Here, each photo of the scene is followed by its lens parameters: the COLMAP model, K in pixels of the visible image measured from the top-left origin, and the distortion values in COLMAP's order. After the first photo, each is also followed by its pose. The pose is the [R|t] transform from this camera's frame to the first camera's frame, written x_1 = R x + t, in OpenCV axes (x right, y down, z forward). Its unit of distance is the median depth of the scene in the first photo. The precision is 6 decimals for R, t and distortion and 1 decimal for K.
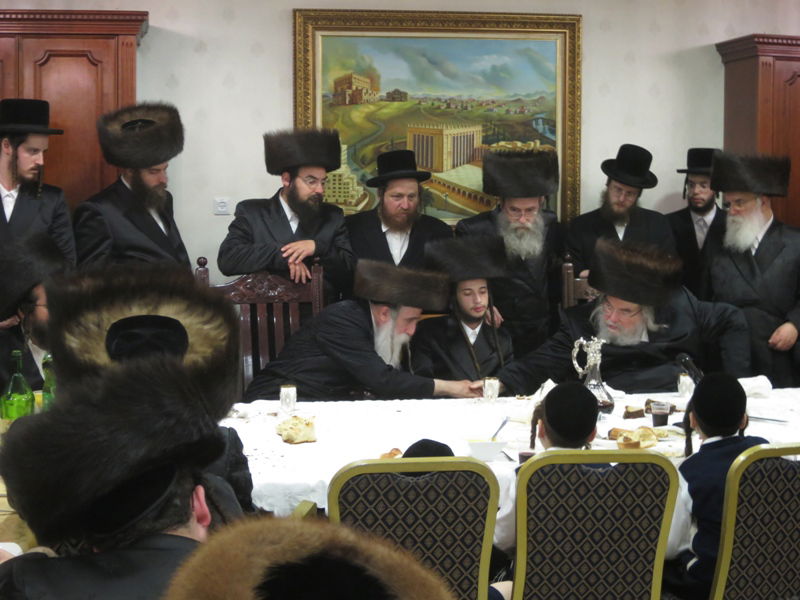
lens RADIAL K [[1269.6, 0, 401.7], [0, 1269.6, 286.4], [0, 0, 1]] dist [-0.167777, 0.000000]
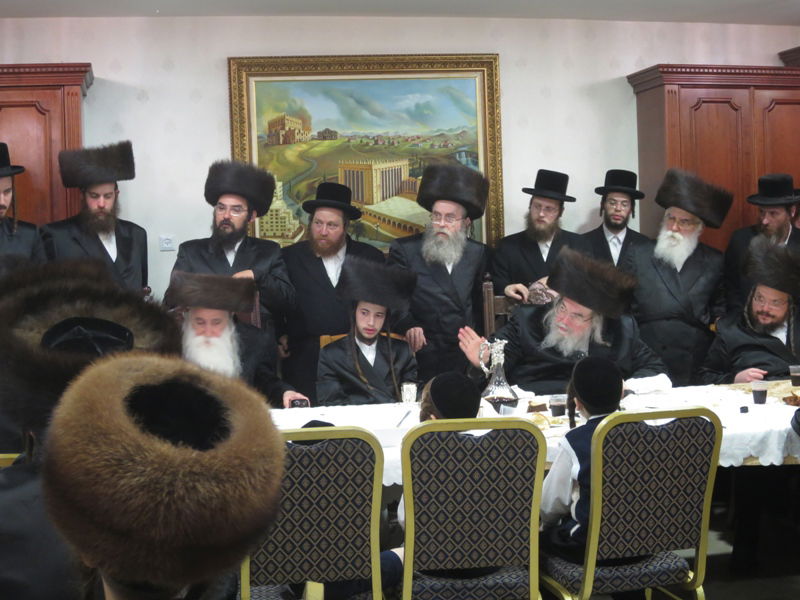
lens RADIAL K [[1269.6, 0, 403.8], [0, 1269.6, 296.0], [0, 0, 1]] dist [-0.167777, 0.000000]
pose [[0.999234, -0.036364, 0.014482, 0.040671], [0.036912, 0.998534, -0.039586, 0.031033], [-0.013021, 0.040090, 0.999111, -0.068499]]
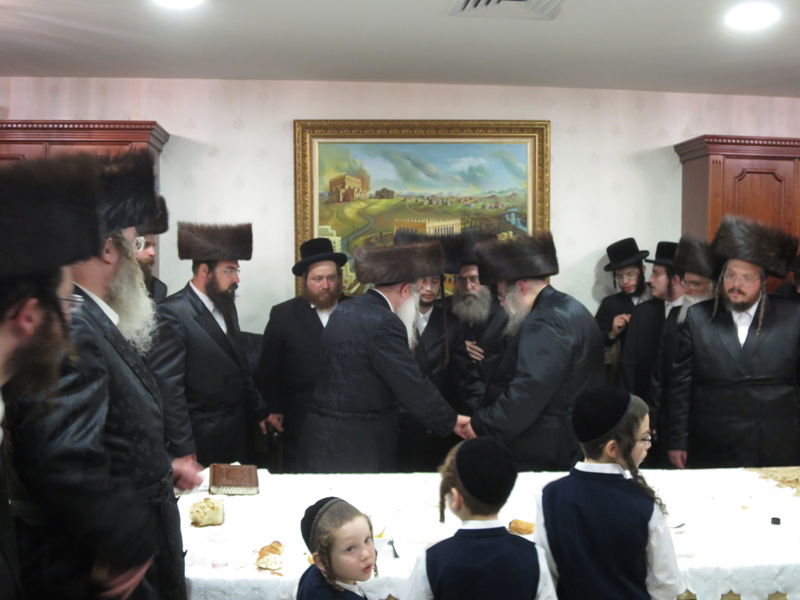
lens RADIAL K [[928.6, 0, 408.5], [0, 928.6, 301.2], [0, 0, 1]] dist [-0.098815, 0.000000]
pose [[0.994891, 0.004918, -0.100835, 0.103889], [-0.008279, 0.999423, -0.032942, -0.025756], [0.100615, 0.033609, 0.994358, 0.168074]]
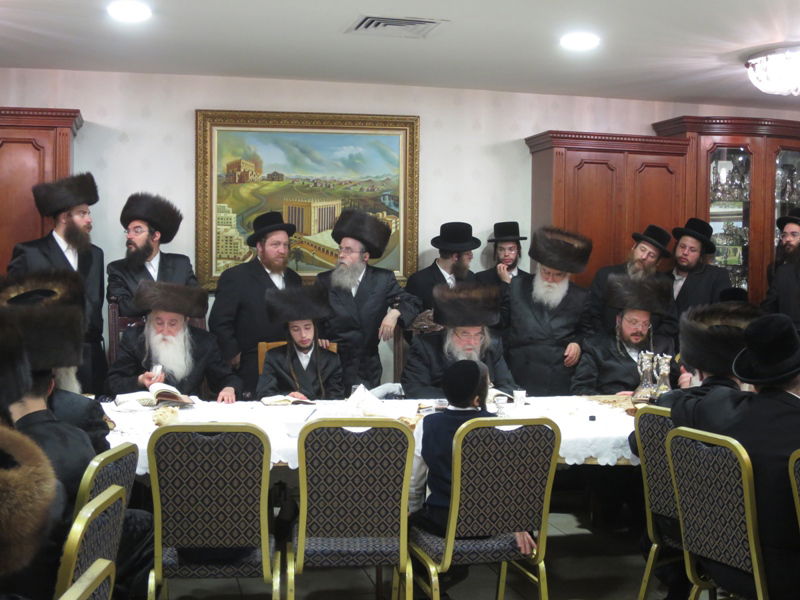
lens RADIAL K [[1070.3, 0, 397.4], [0, 1070.3, 301.6], [0, 0, 1]] dist [-0.107182, 0.000000]
pose [[0.998923, 0.005534, 0.046078, 0.072495], [-0.003607, 0.999120, -0.041789, 0.024155], [-0.046269, 0.041578, 0.998063, -0.102499]]
